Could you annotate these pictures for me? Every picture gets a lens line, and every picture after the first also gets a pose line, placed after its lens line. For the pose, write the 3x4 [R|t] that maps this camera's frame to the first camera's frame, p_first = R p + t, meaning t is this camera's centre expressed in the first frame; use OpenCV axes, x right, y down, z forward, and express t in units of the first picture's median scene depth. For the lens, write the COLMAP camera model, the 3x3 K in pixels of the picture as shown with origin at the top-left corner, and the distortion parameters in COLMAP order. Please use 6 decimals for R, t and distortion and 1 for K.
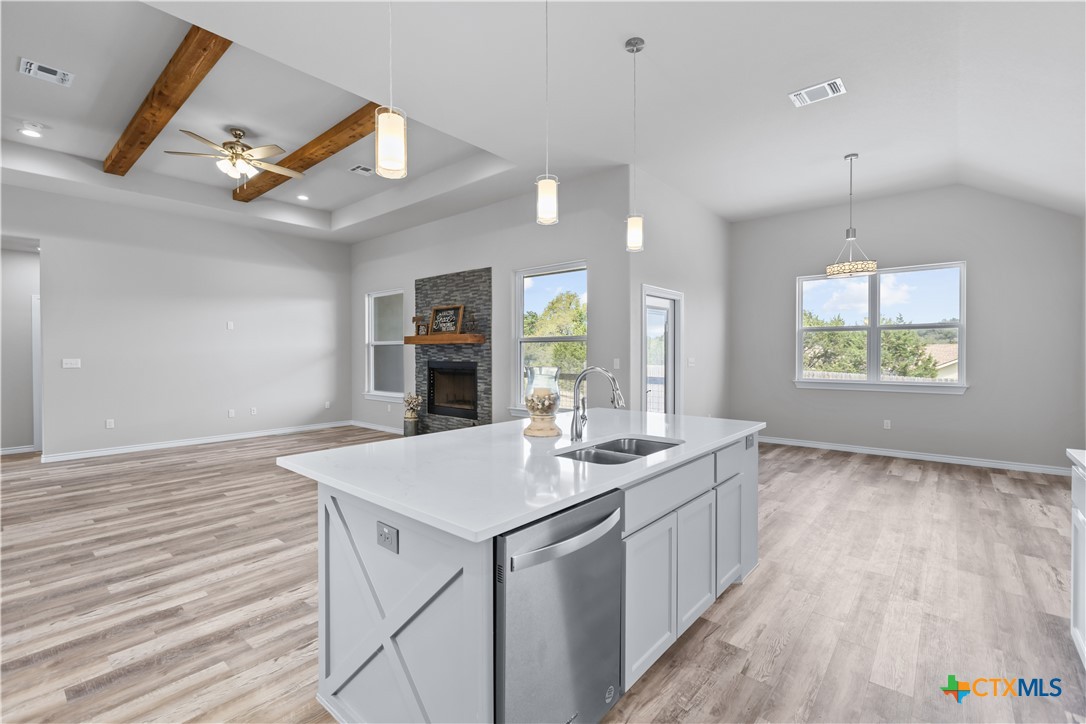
lens RADIAL K [[490.5, 0, 543.4], [0, 490.5, 364.8], [0, 0, 1]] dist [0.002114, 0.000150]
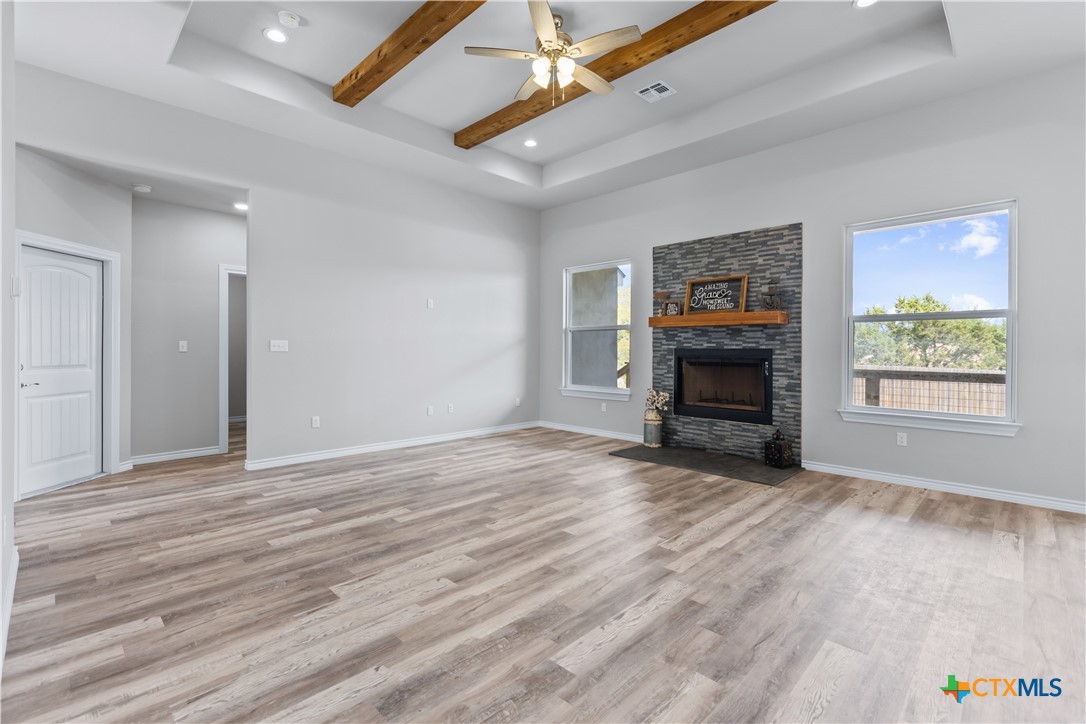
lens RADIAL K [[494.5, 0, 543.4], [0, 494.5, 359.4], [0, 0, 1]] dist [0.001153, 0.000074]
pose [[0.997348, 0.008252, -0.072316, -0.422342], [-0.008739, 0.999941, -0.006425, 0.018215], [0.072259, 0.007040, 0.997361, 0.204326]]
